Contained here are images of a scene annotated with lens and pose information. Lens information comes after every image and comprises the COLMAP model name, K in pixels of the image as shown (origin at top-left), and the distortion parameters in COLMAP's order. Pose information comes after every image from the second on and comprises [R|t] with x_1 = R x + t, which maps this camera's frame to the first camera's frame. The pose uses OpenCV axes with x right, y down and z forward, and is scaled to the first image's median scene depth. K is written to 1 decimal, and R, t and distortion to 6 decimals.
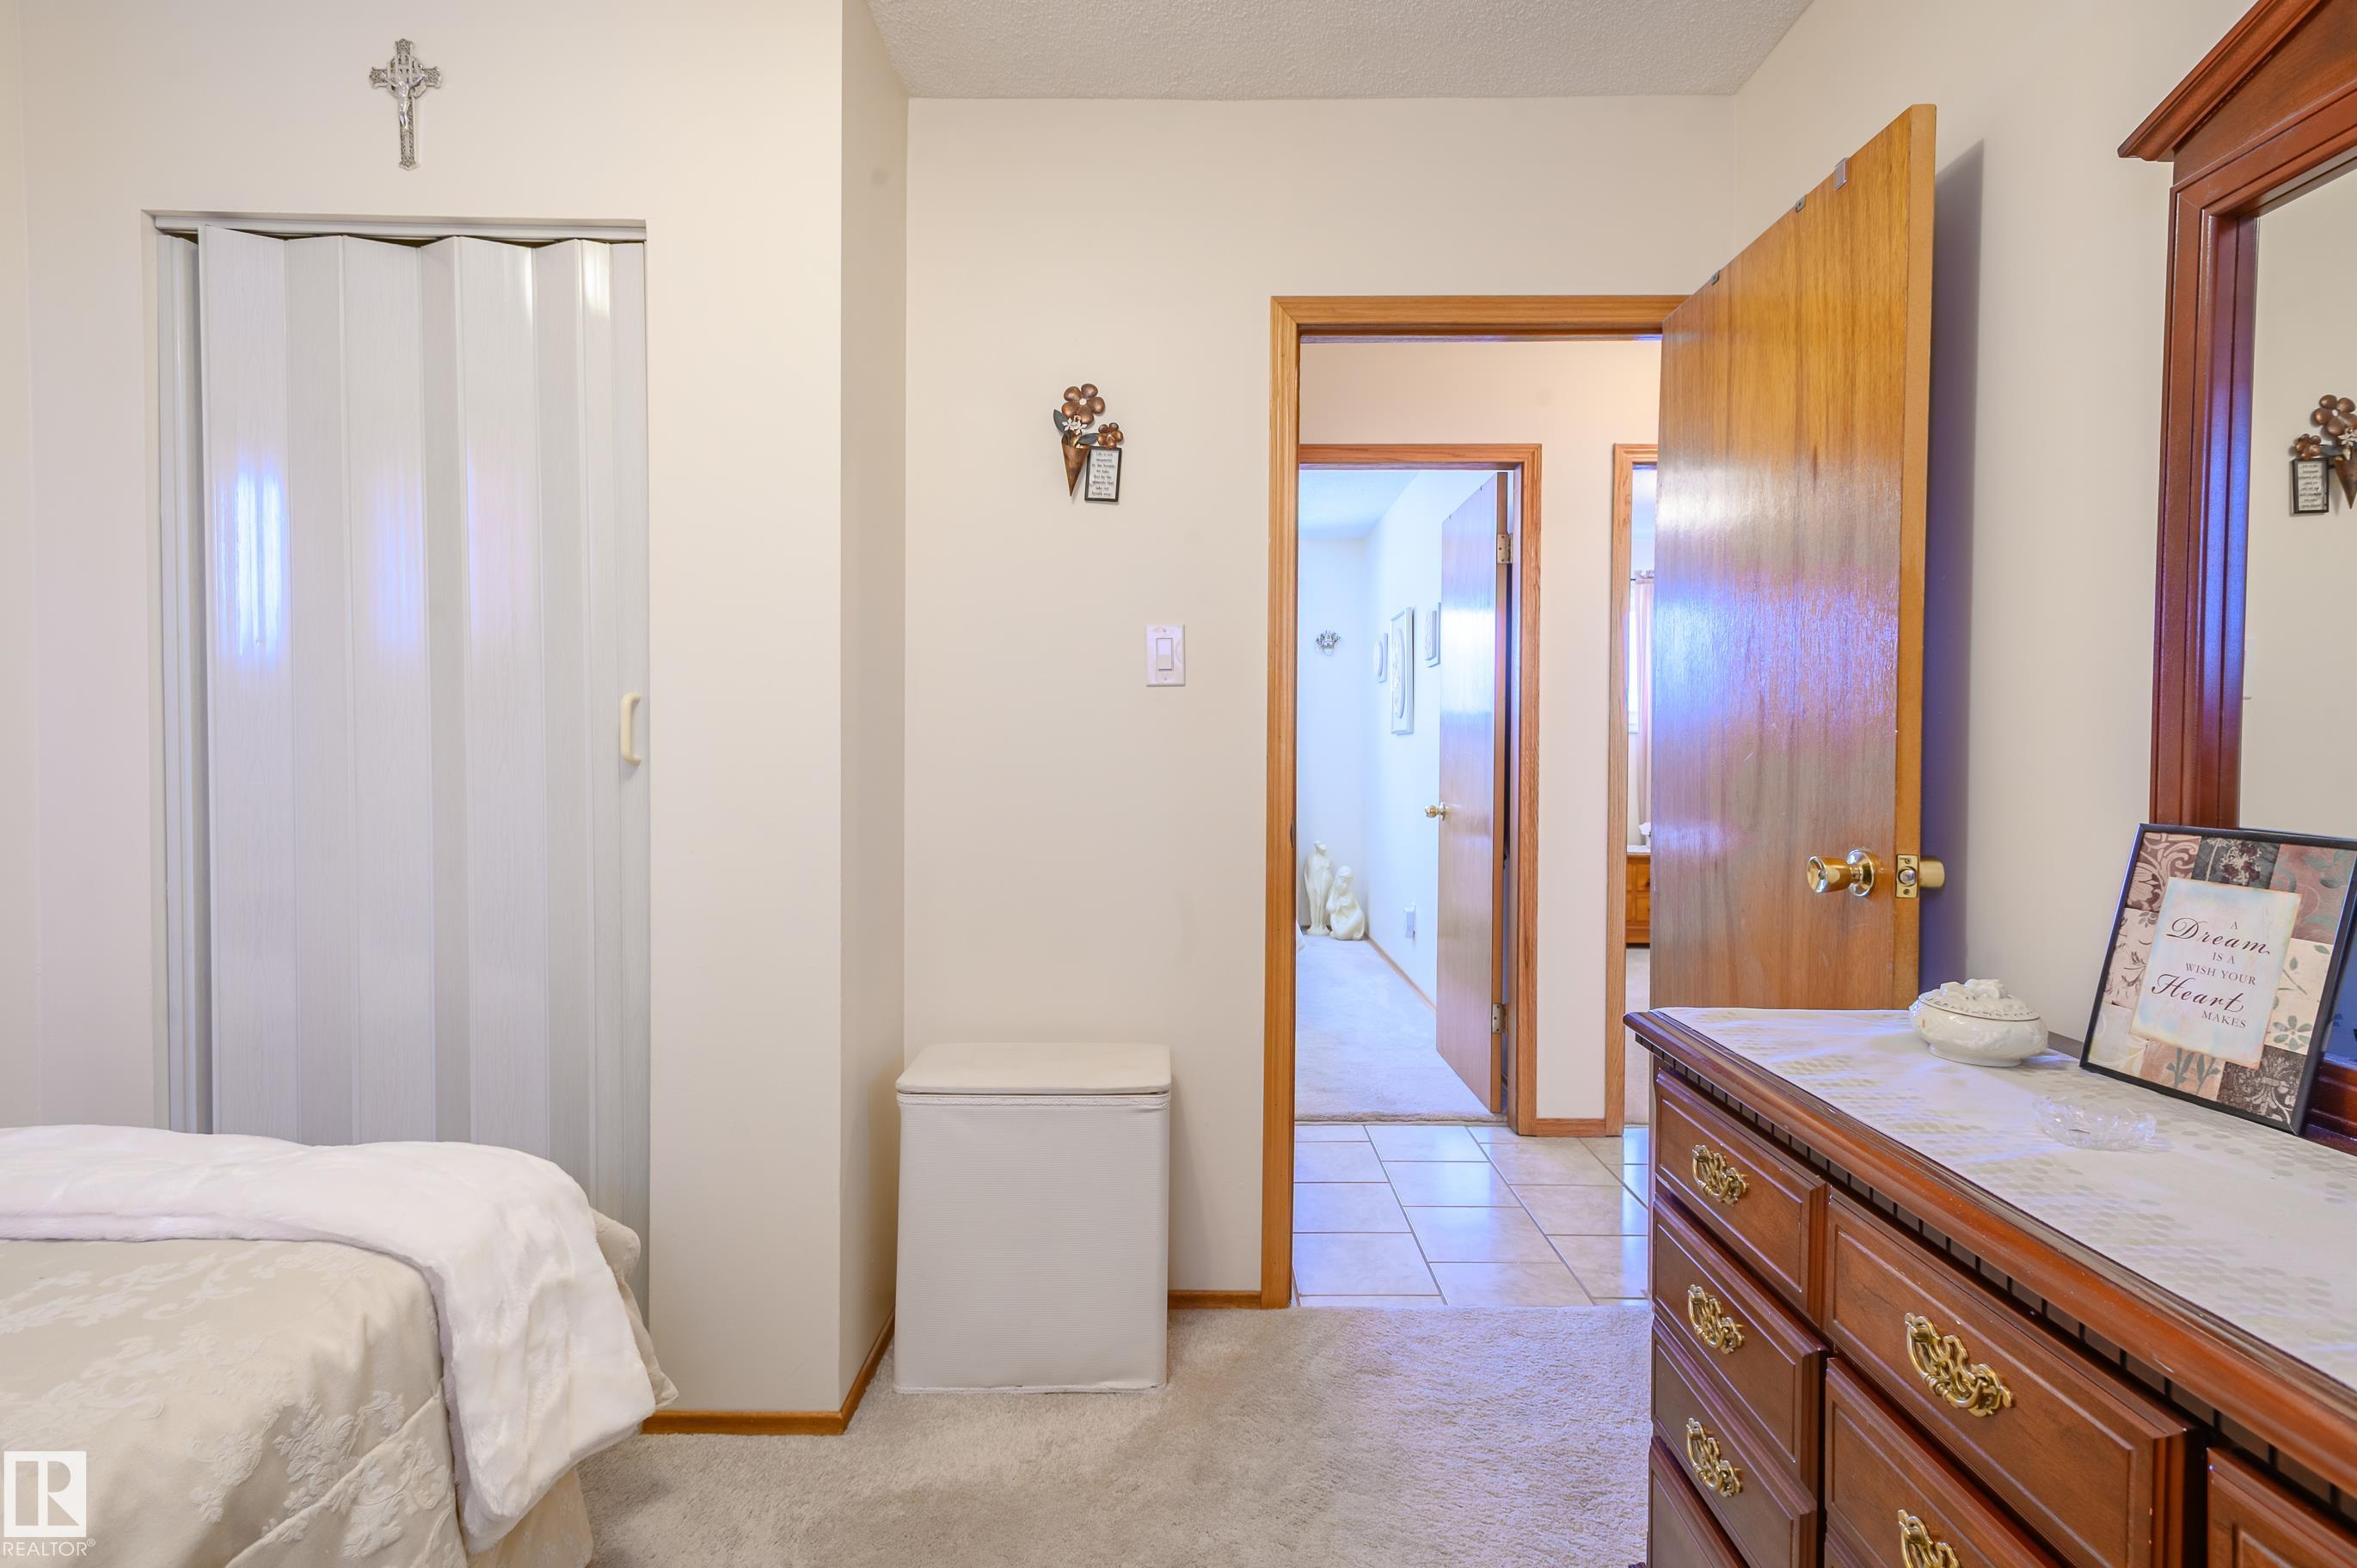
lens RADIAL K [[1123.2, 0, 1181.4], [0, 1123.2, 787.6], [0, 0, 1]] dist [0.011930, 0.000397]
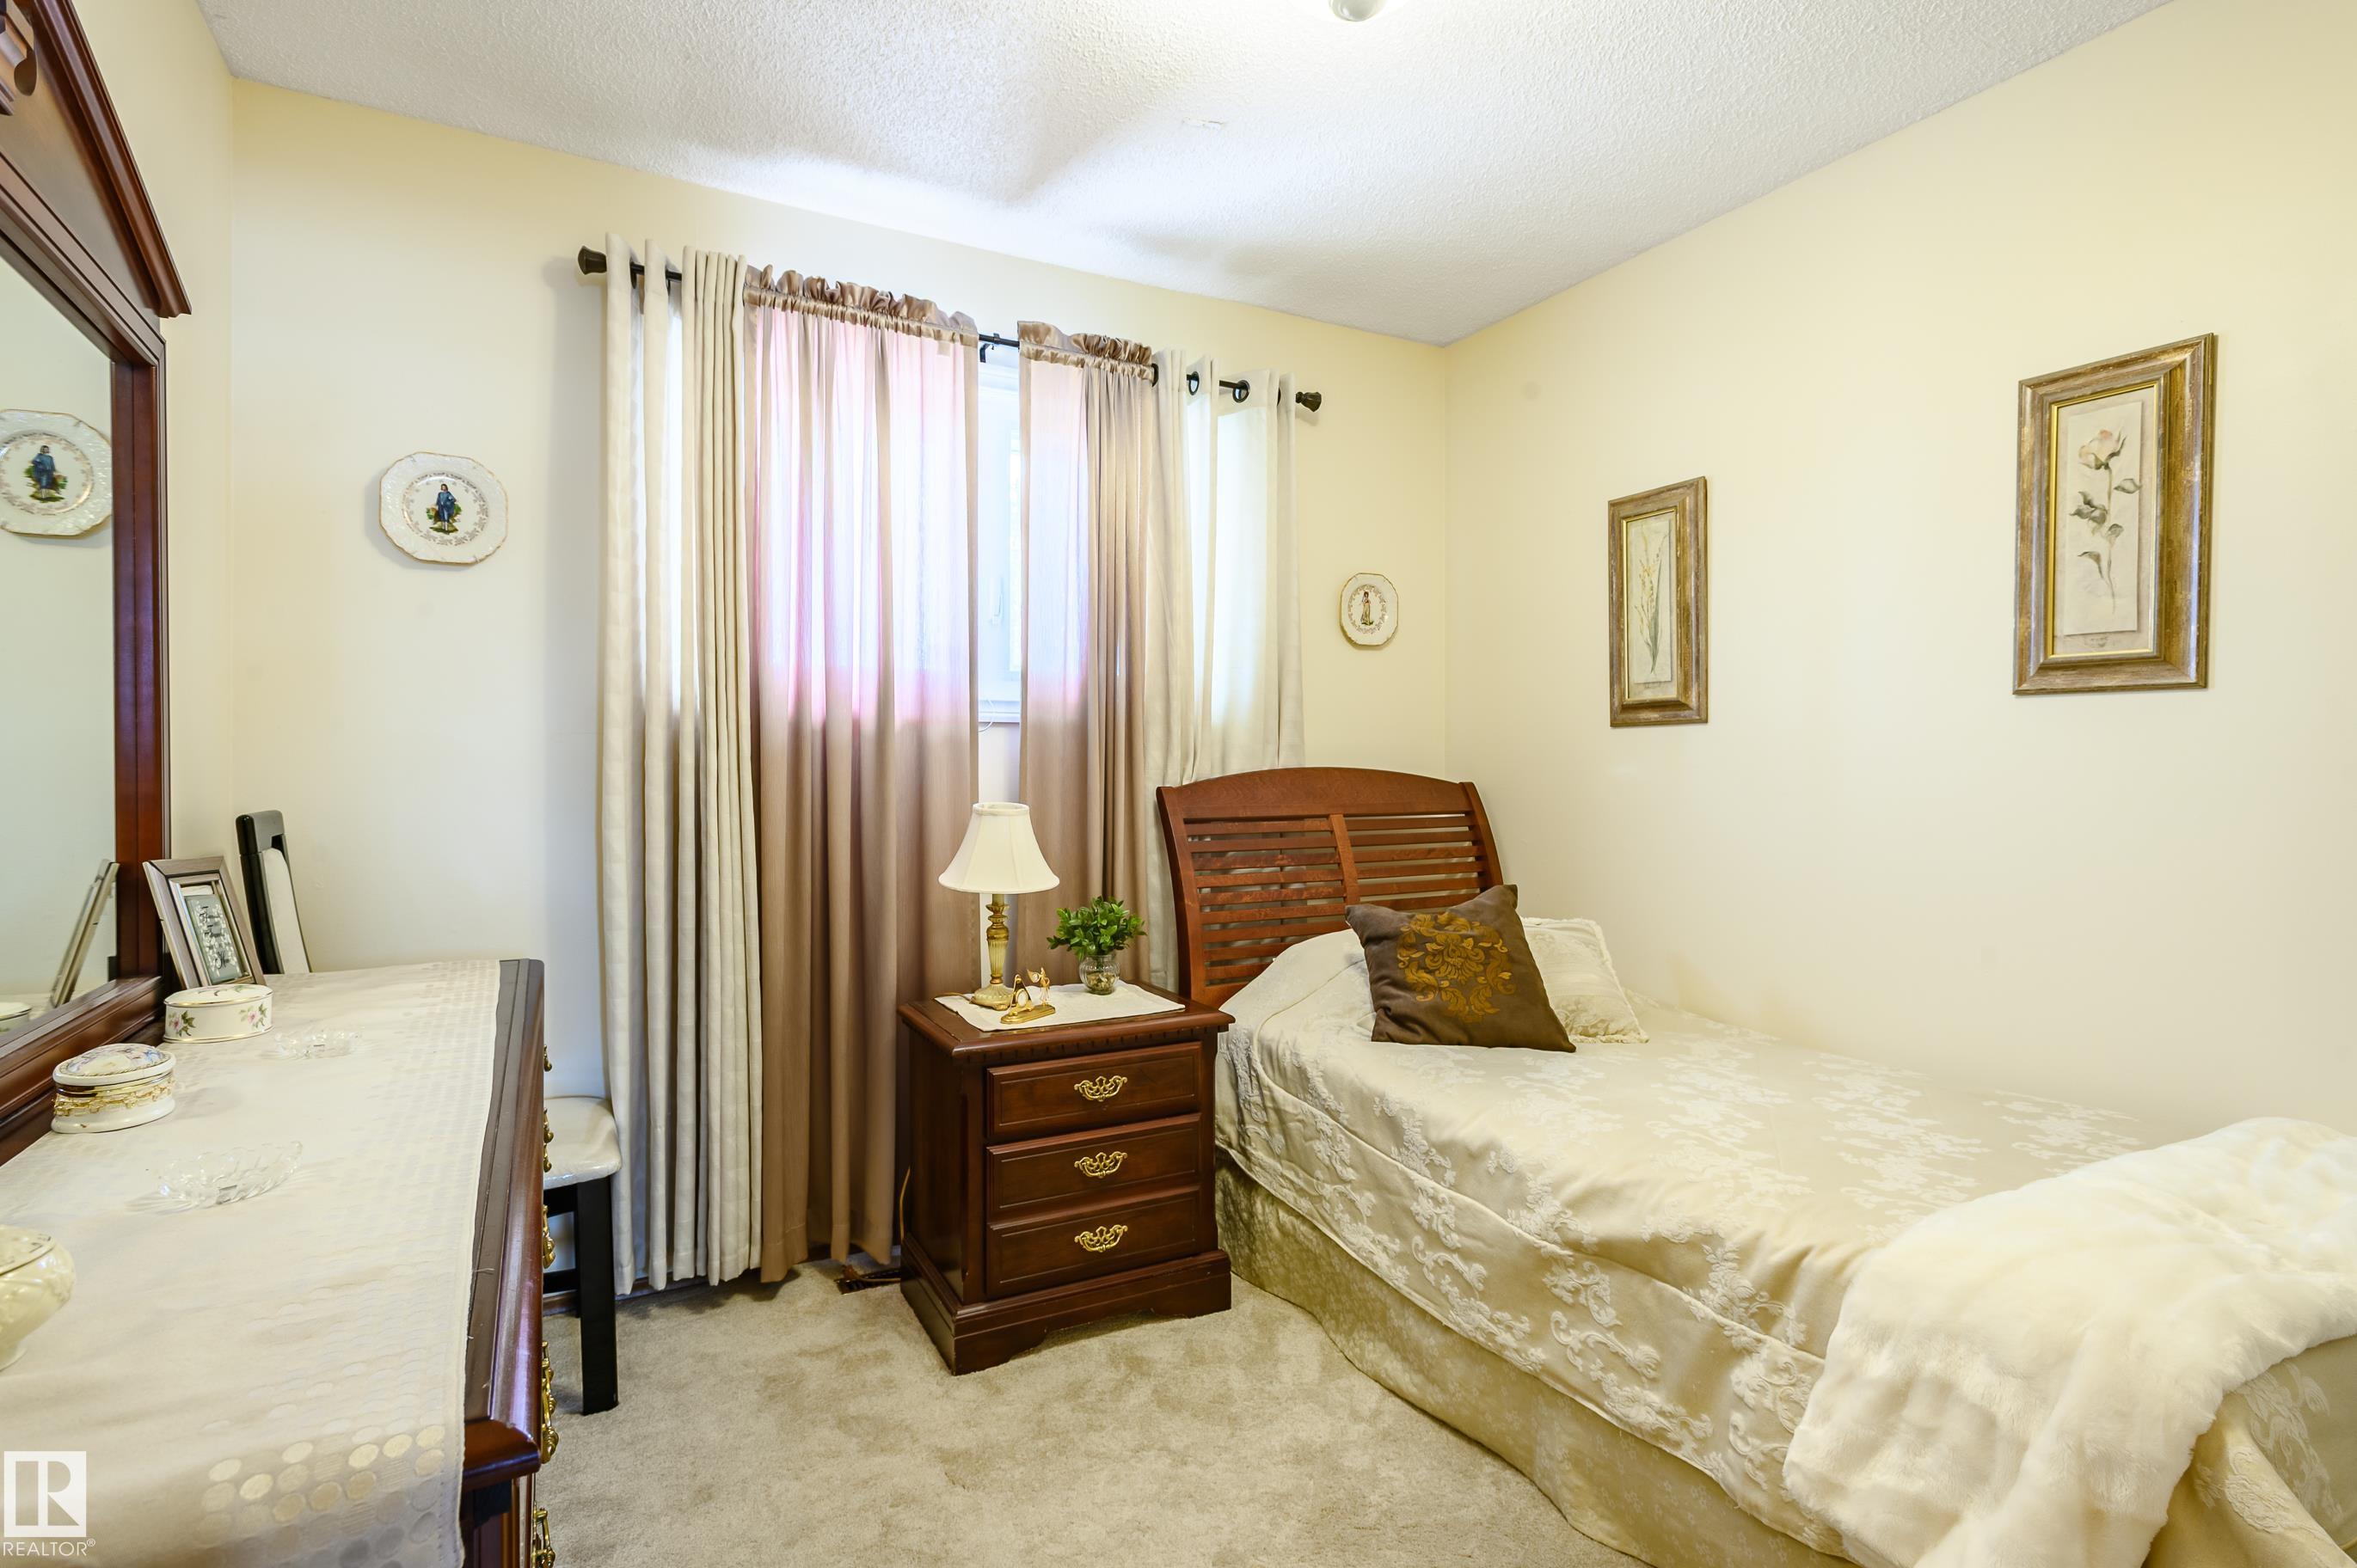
lens RADIAL K [[1123.2, 0, 1181.4], [0, 1123.2, 787.6], [0, 0, 1]] dist [0.011930, 0.000397]
pose [[-0.862055, -0.005549, -0.506784, 0.515708], [-0.025379, 0.999158, 0.032230, -0.048157], [0.506179, 0.040646, -0.861470, 1.832303]]
